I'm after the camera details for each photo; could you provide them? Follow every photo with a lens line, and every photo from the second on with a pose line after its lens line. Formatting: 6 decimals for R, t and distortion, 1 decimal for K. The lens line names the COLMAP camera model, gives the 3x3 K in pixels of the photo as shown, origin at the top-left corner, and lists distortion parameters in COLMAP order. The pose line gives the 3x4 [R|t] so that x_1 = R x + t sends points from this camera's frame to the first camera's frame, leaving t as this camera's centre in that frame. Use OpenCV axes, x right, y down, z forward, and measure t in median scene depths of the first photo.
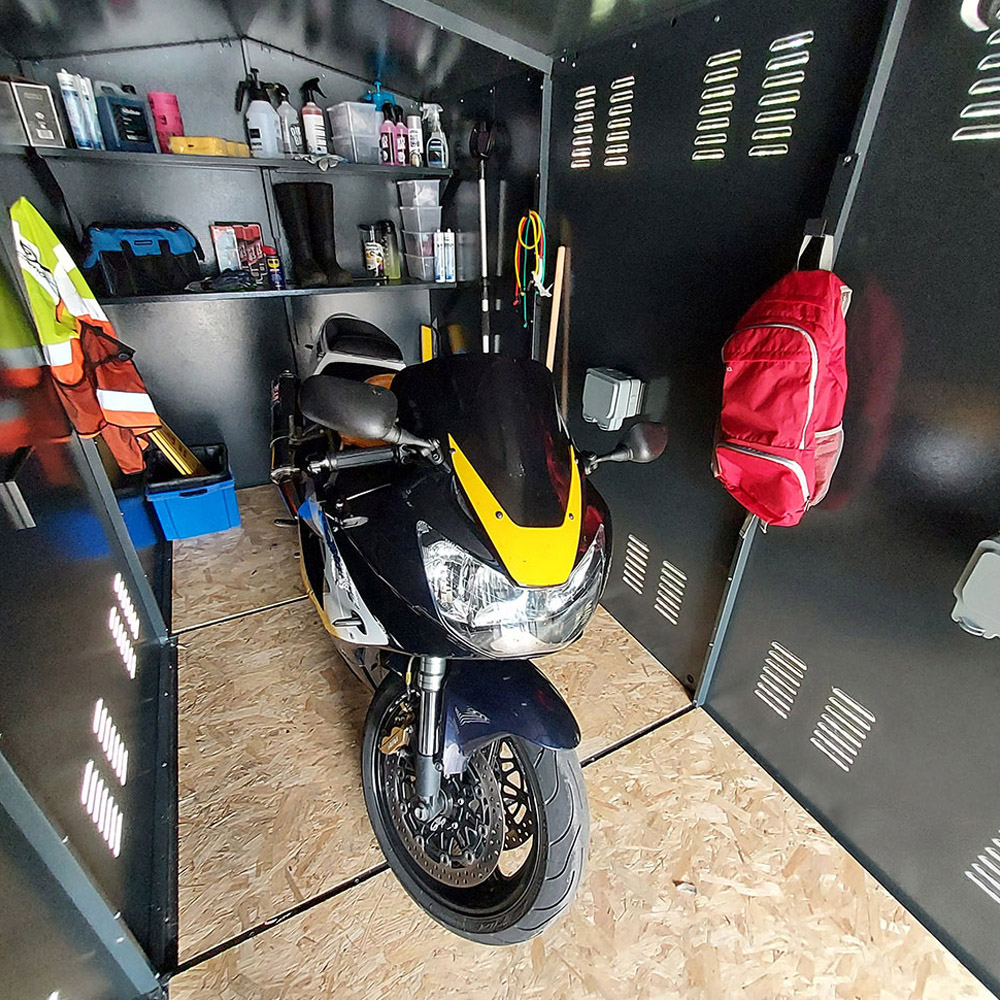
lens RADIAL K [[546.2, 0, 492.8], [0, 546.2, 485.9], [0, 0, 1]] dist [0.000337, 0.000302]
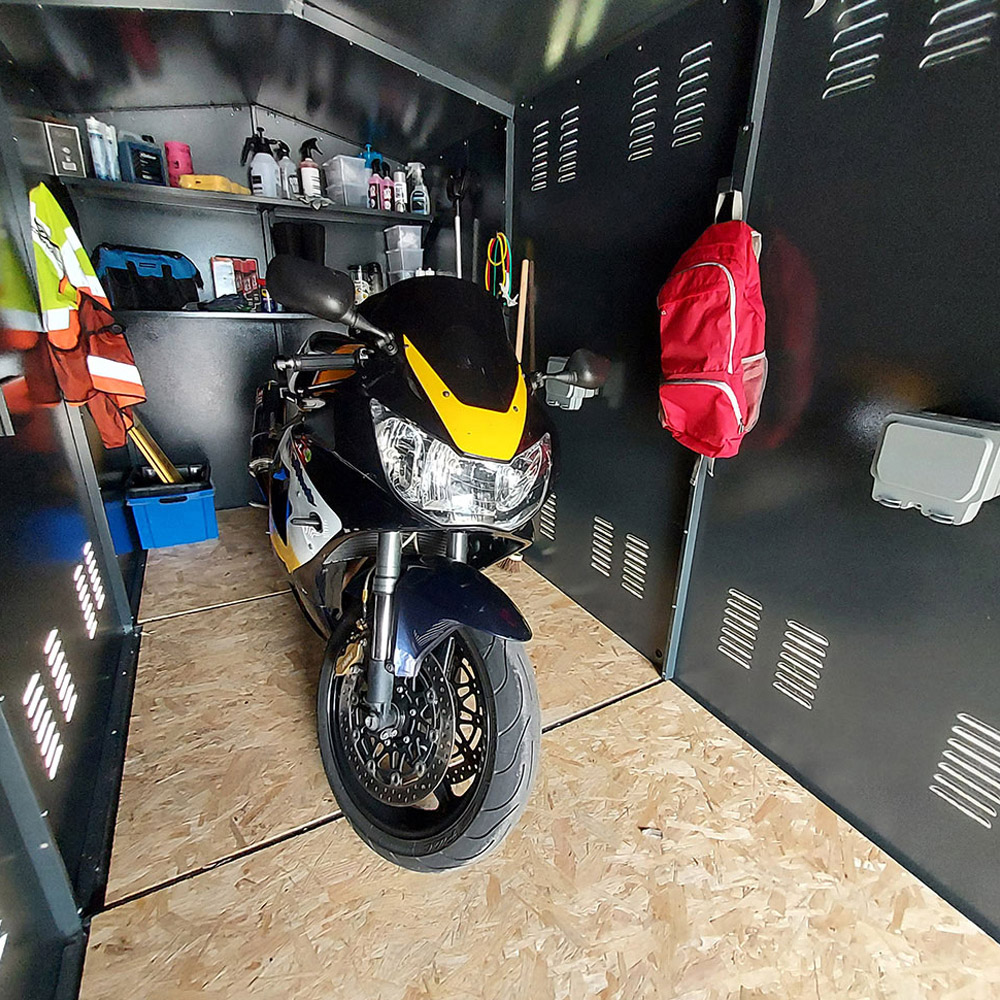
lens RADIAL K [[546.2, 0, 492.8], [0, 546.2, 485.9], [0, 0, 1]] dist [0.000337, 0.000302]
pose [[0.999893, -0.000992, 0.014624, 0.054845], [0.003357, 0.986680, -0.162640, 0.256121], [-0.014268, 0.162672, 0.986577, -0.030310]]
